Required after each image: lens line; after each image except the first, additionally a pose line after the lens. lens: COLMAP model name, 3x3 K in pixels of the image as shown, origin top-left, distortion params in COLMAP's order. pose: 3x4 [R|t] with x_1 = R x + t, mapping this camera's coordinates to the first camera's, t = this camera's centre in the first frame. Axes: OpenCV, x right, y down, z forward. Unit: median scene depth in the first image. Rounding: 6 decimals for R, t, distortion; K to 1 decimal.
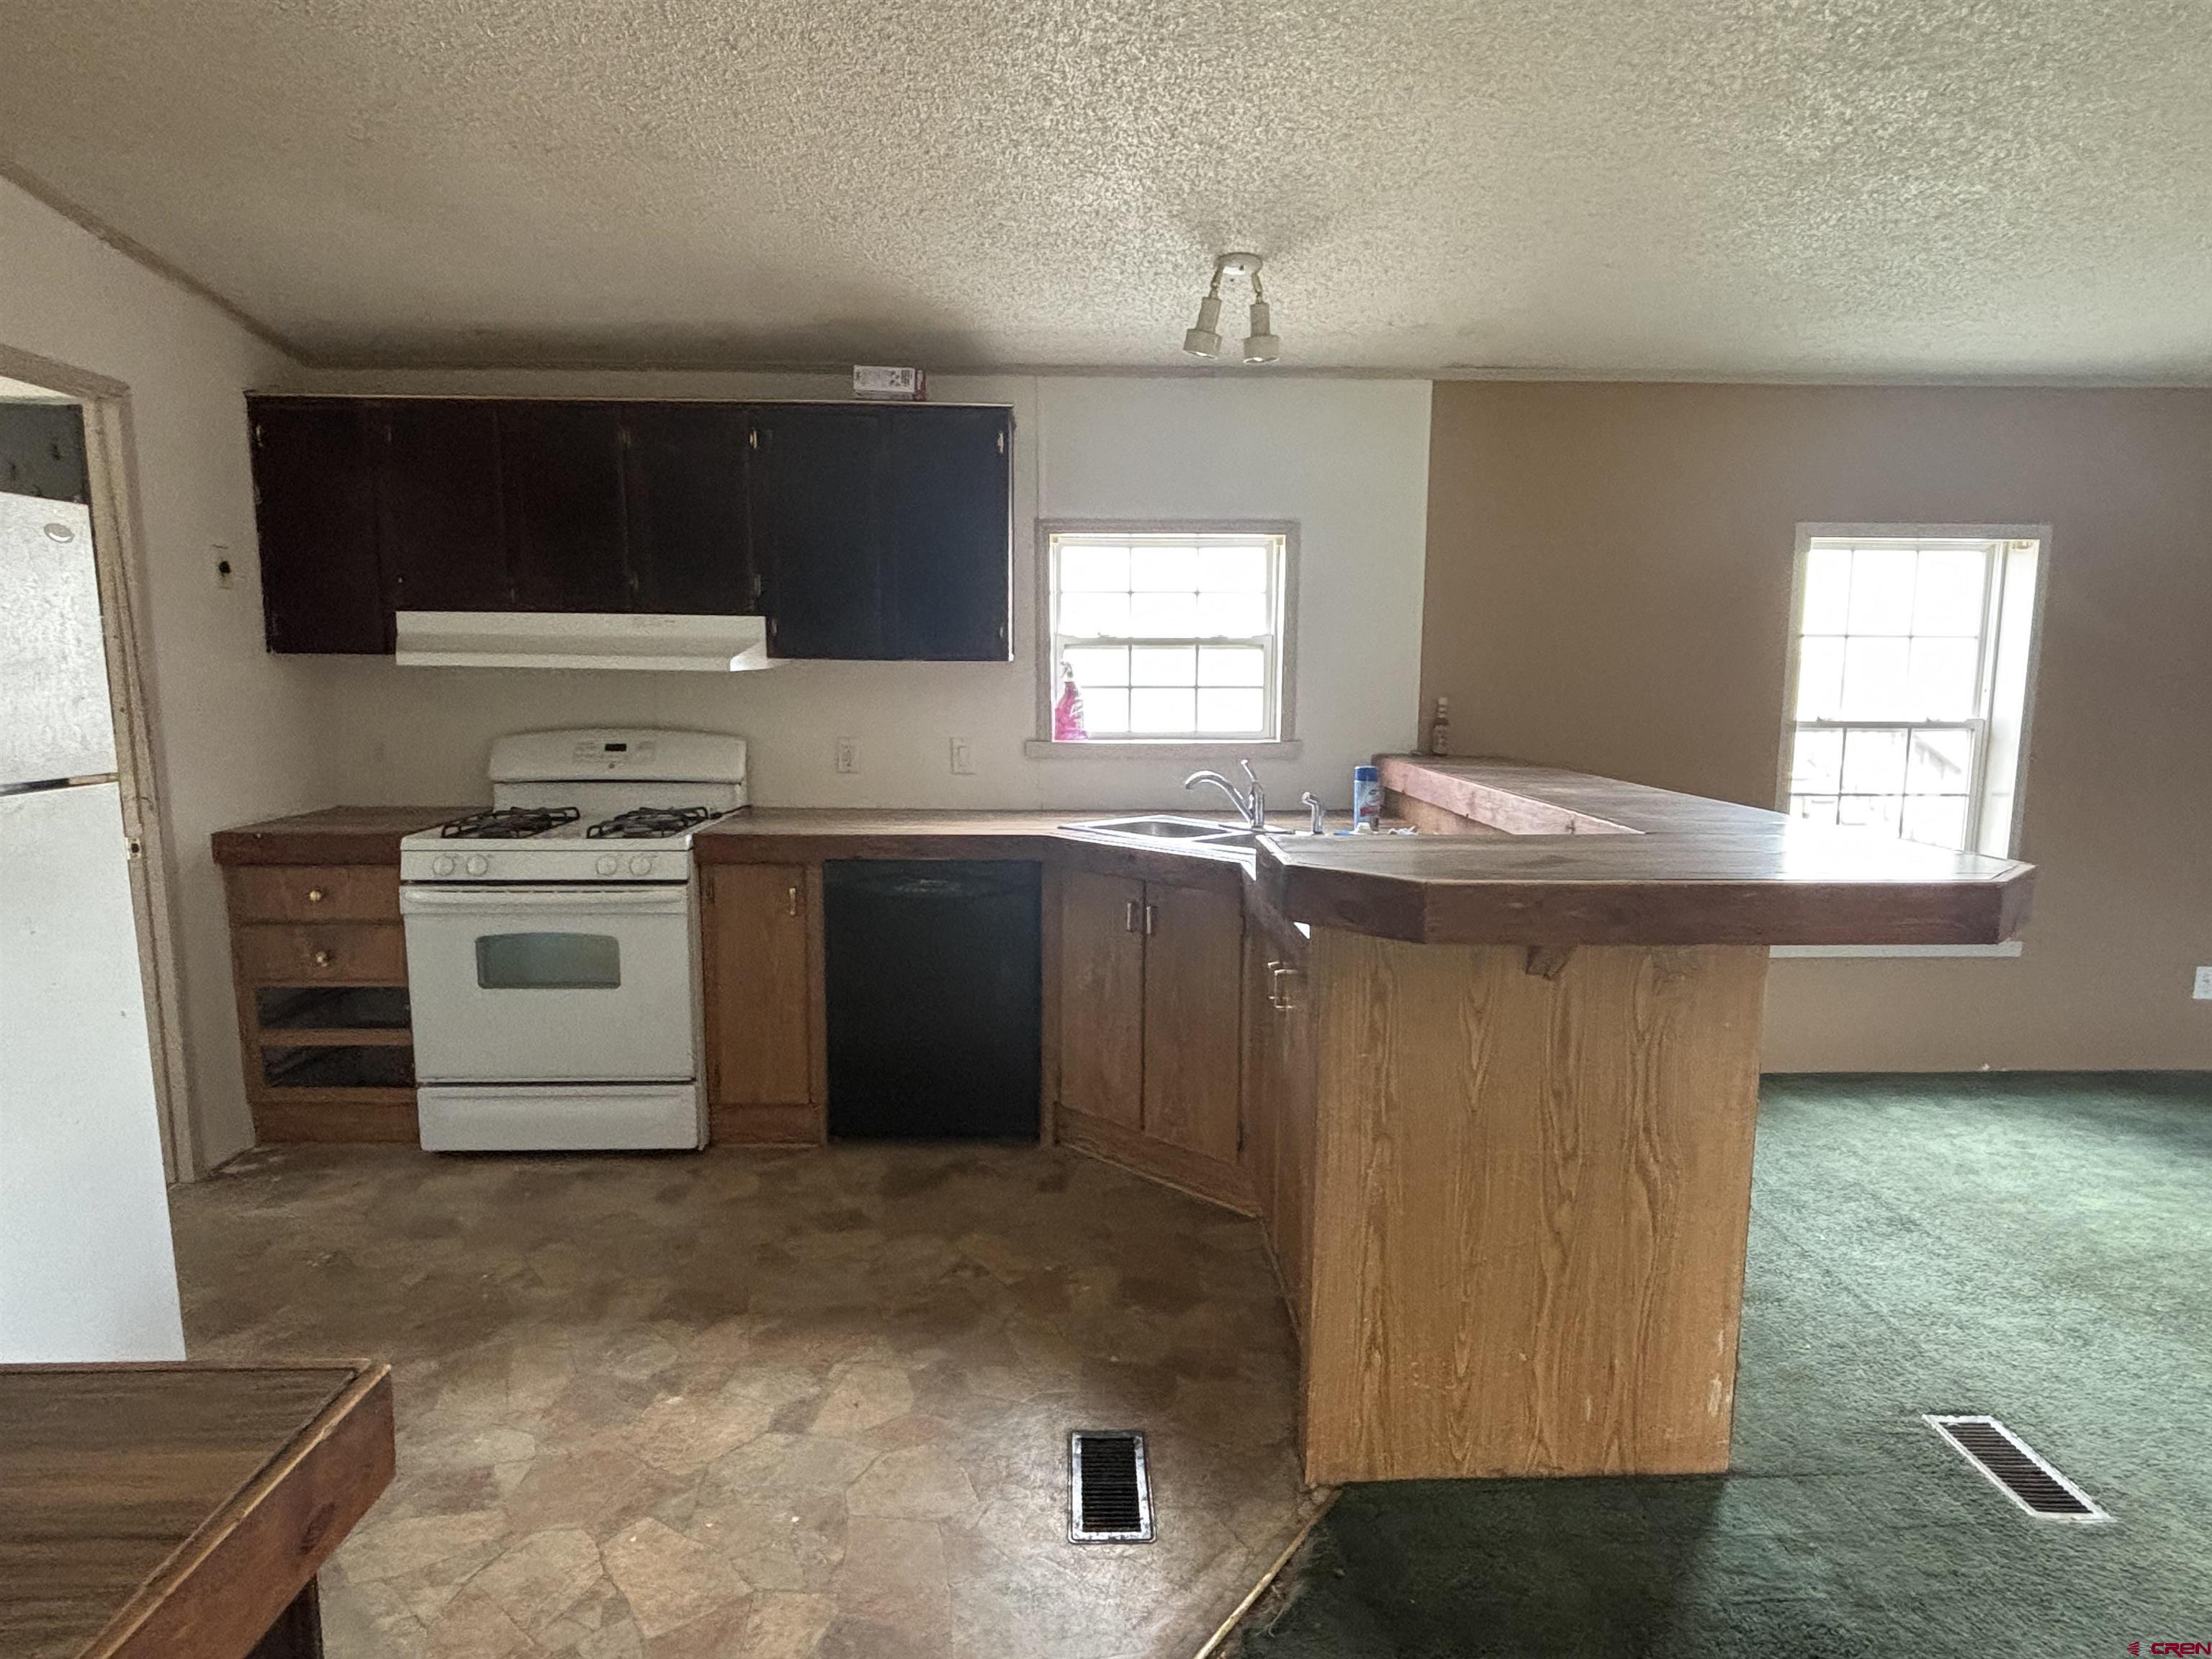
lens RADIAL K [[1235.7, 0, 1096.9], [0, 1235.7, 825.1], [0, 0, 1]] dist [-0.007087, 0.001891]
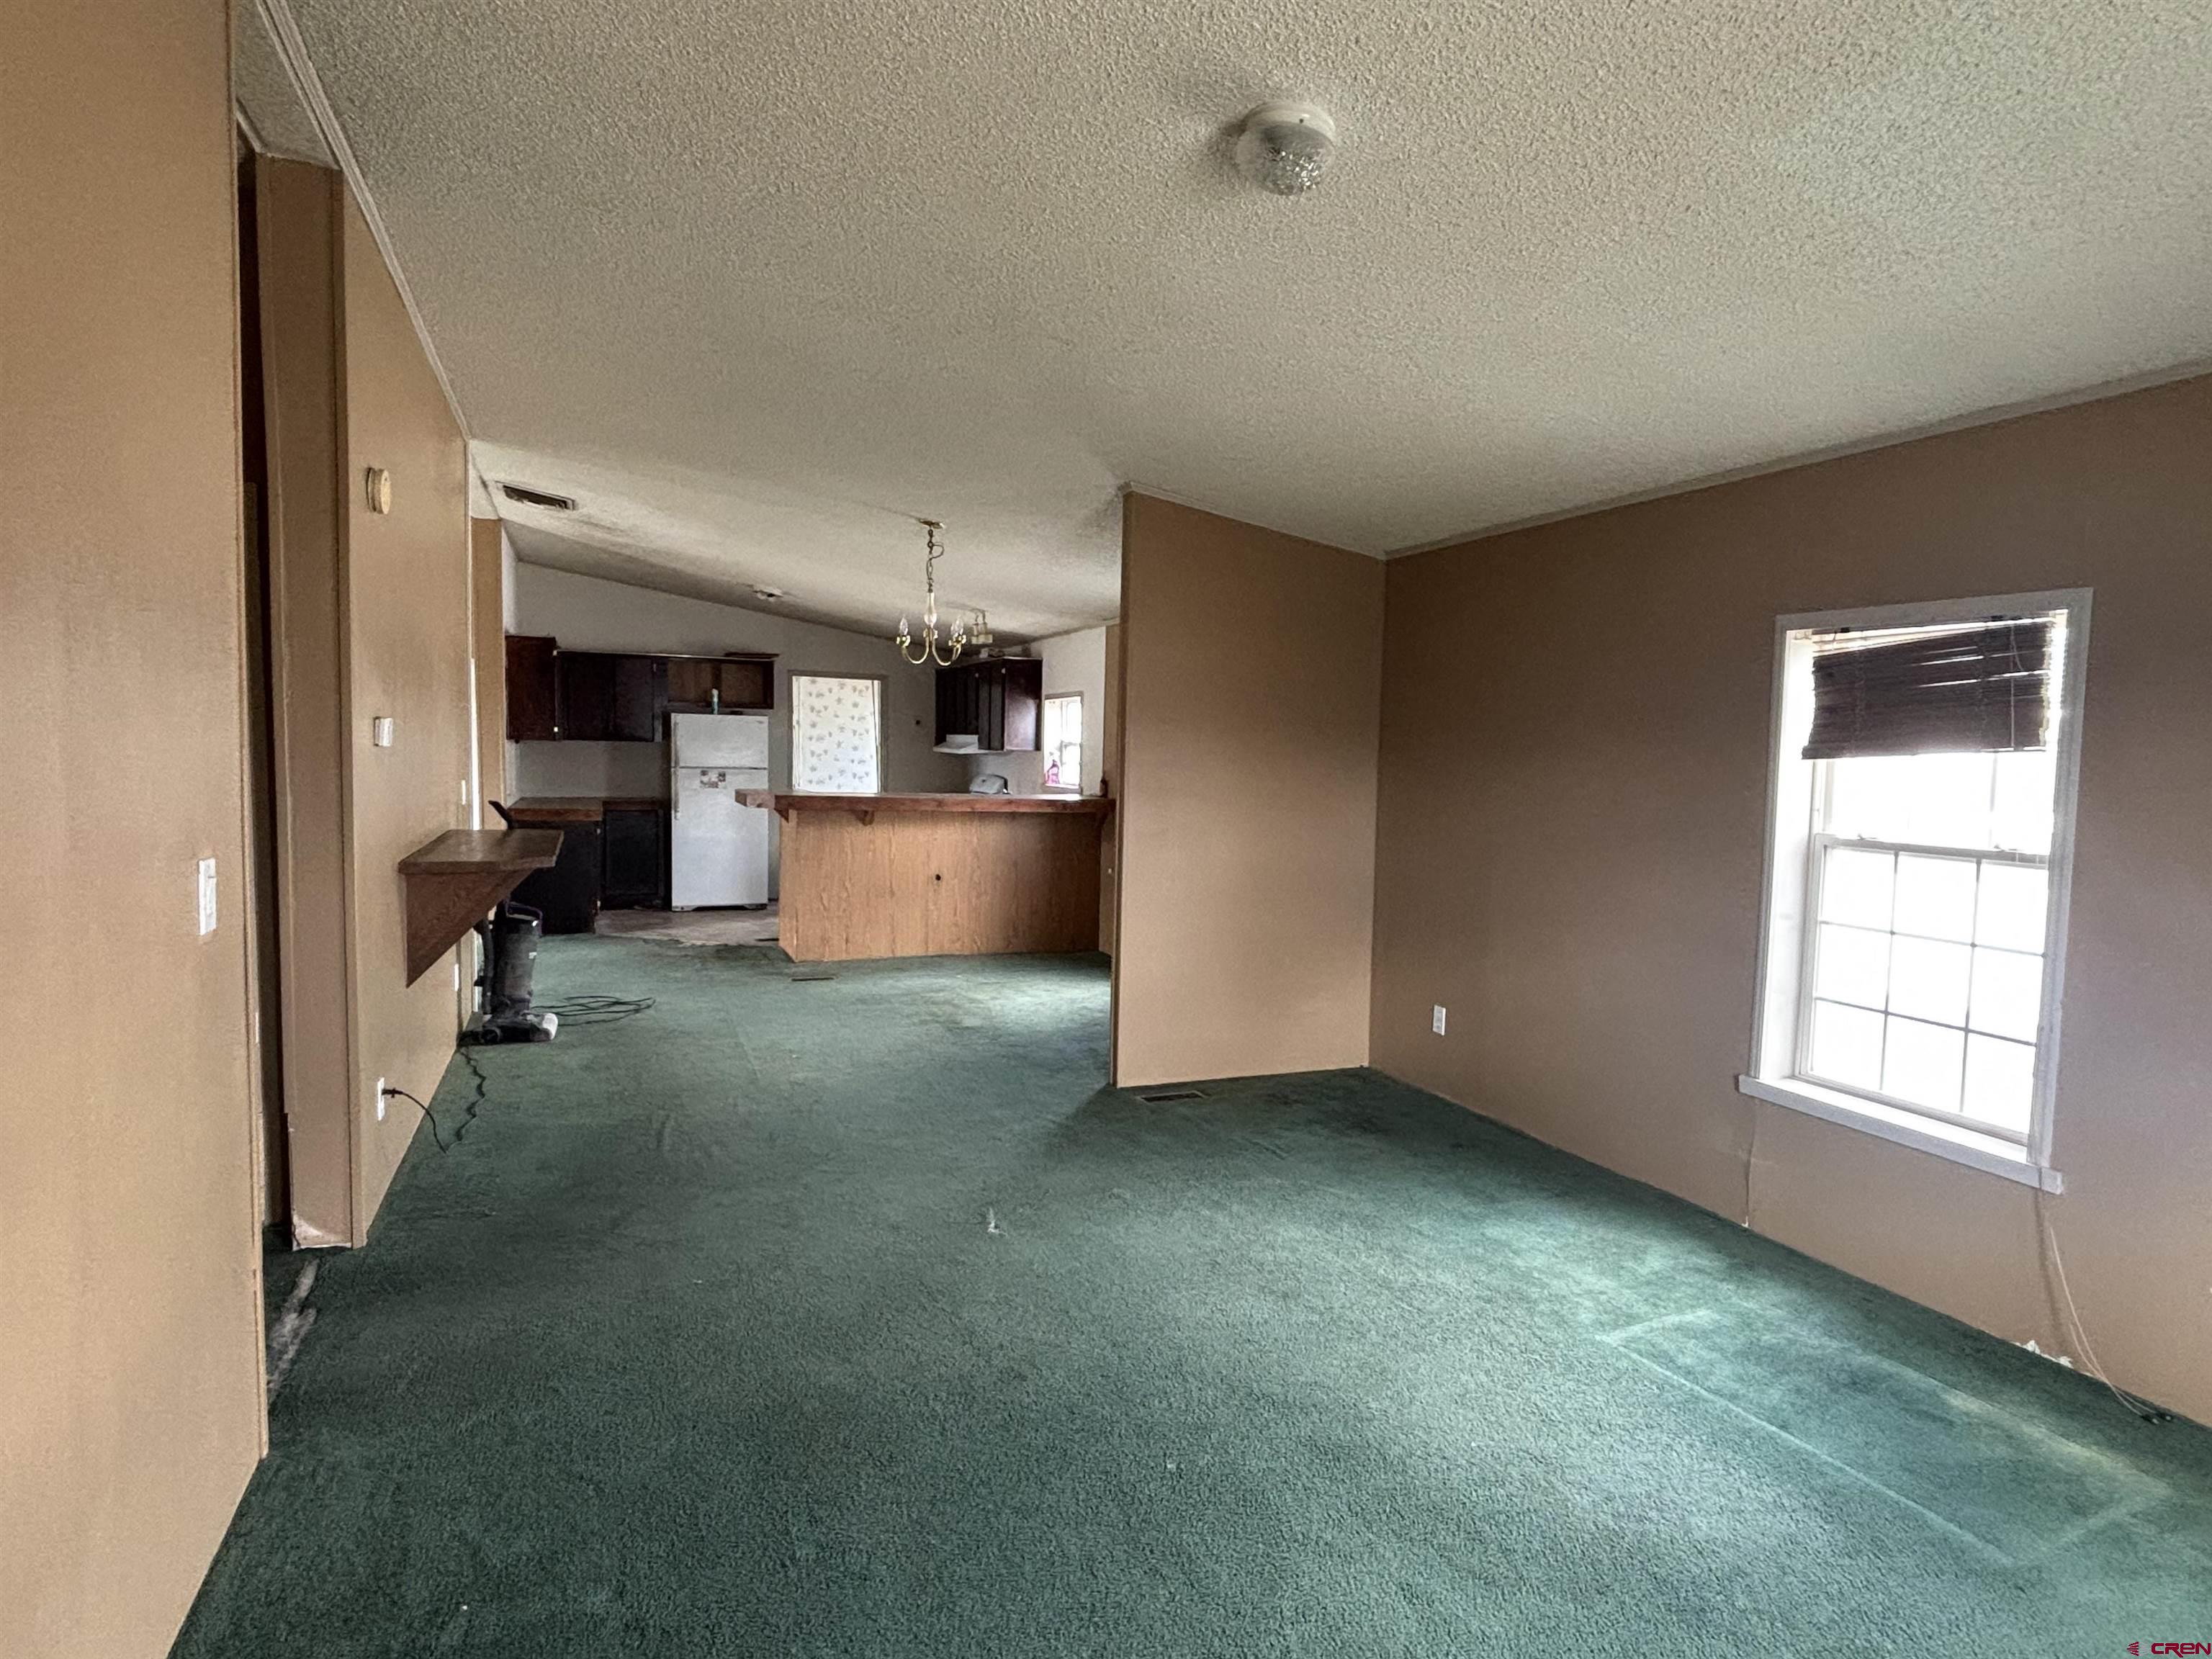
lens RADIAL K [[1235.7, 0, 1137.9], [0, 1235.7, 845.3], [0, 0, 1]] dist [-0.007087, 0.001891]
pose [[0.372316, 0.074071, -0.925146, 3.147967], [-0.141832, 0.989643, 0.022156, -0.040351], [0.917205, 0.122966, 0.378965, 0.354852]]
